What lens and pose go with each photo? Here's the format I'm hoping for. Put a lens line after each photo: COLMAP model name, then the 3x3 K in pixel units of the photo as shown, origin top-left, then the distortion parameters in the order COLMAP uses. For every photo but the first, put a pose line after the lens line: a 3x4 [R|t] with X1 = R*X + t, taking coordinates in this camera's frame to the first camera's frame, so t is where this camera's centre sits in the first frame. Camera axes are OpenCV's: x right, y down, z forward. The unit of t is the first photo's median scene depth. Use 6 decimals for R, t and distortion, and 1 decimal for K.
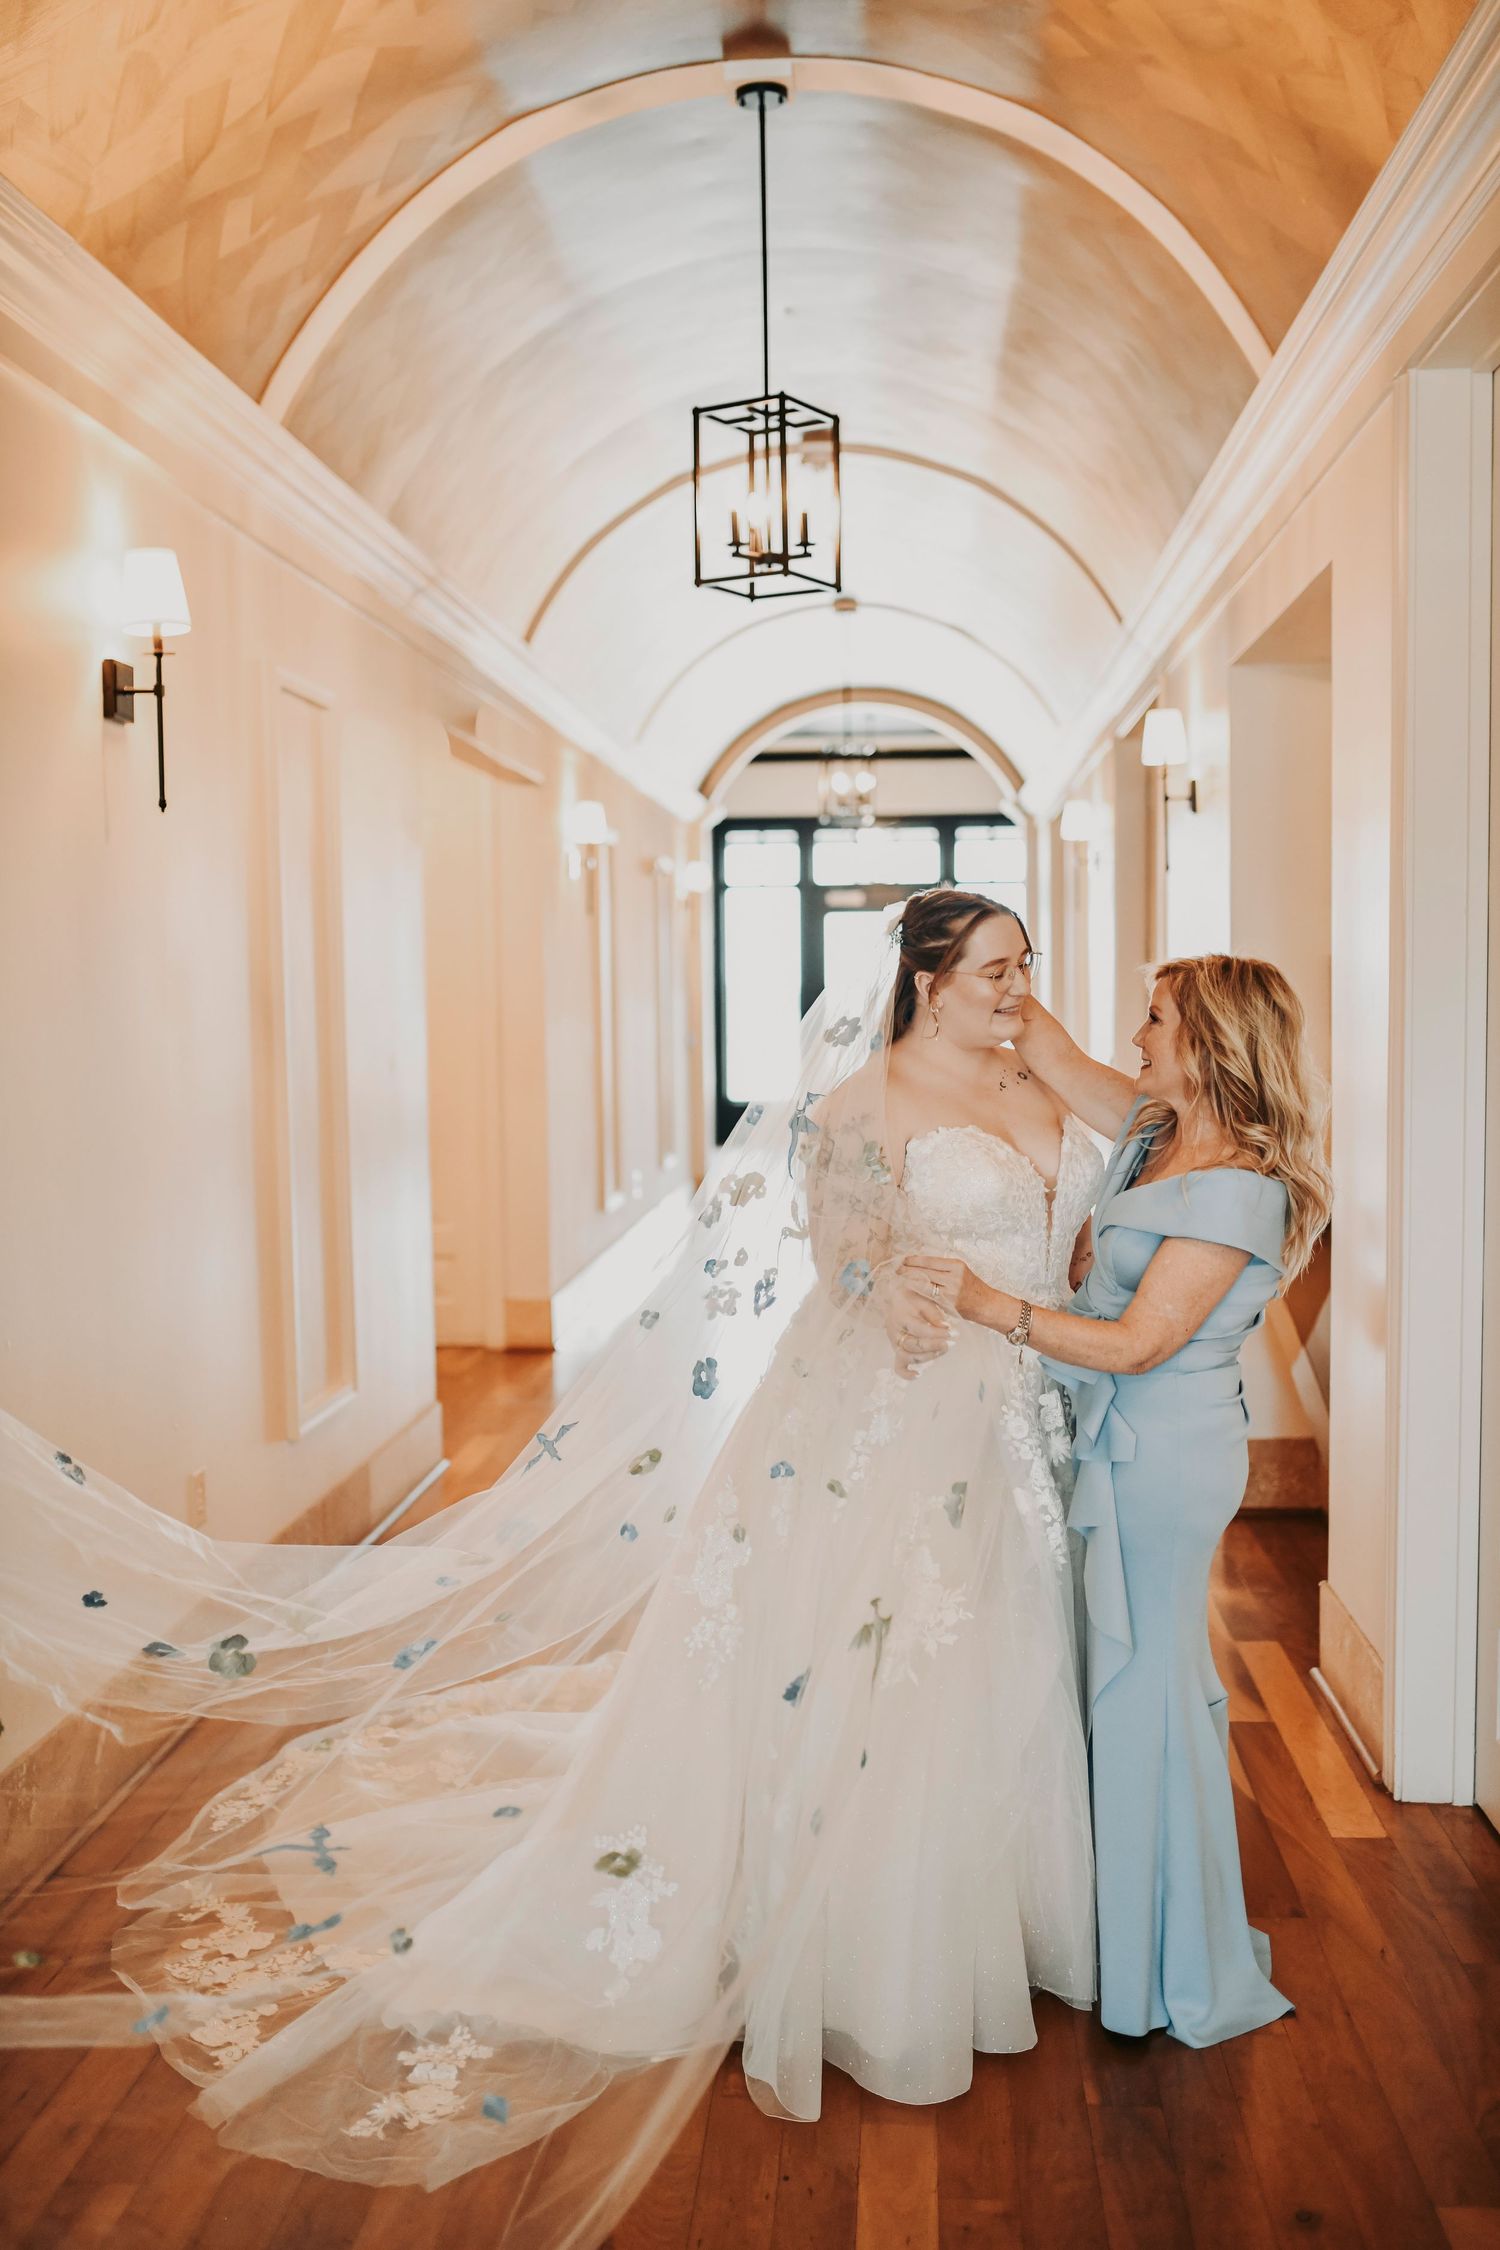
lens RADIAL K [[2176.8, 0, 750.0], [0, 2176.8, 1125.0], [0, 0, 1]] dist [-0.070467, 0.090527]
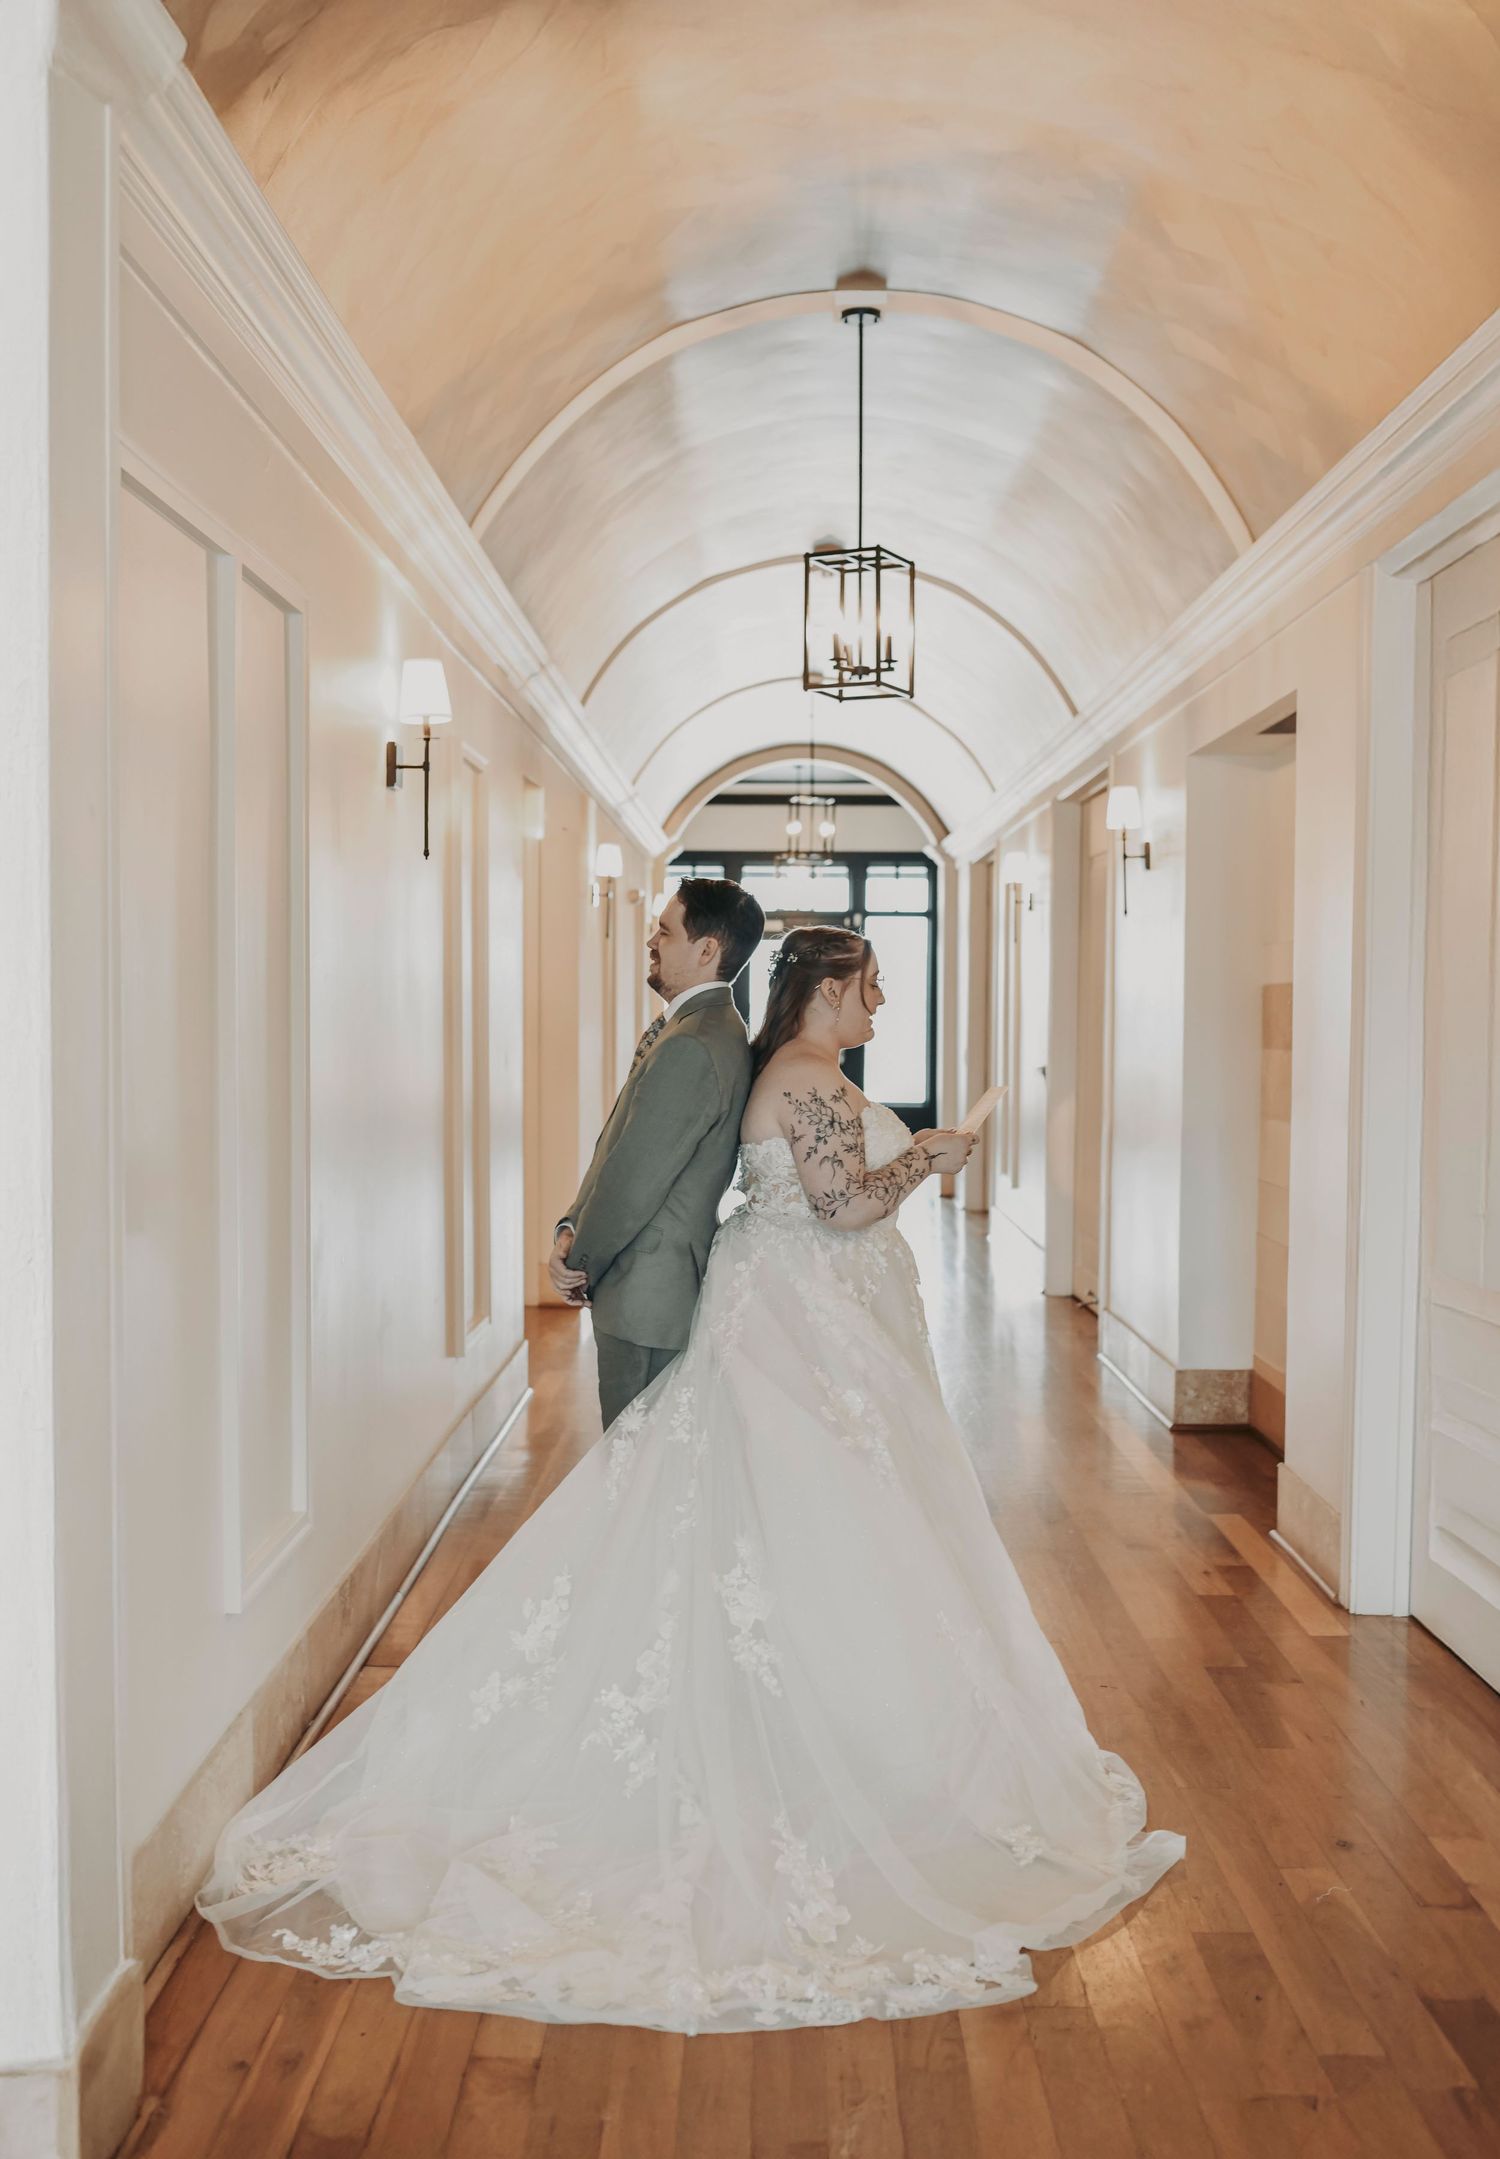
lens RADIAL K [[2032.8, 0, 750.0], [0, 2032.8, 1079.5], [0, 0, 1]] dist [-0.062583, 0.009457]
pose [[0.997524, 0.014818, 0.068751, -0.136910], [-0.013035, 0.999569, -0.026304, 0.014726], [-0.069111, 0.025343, 0.997287, -0.194225]]
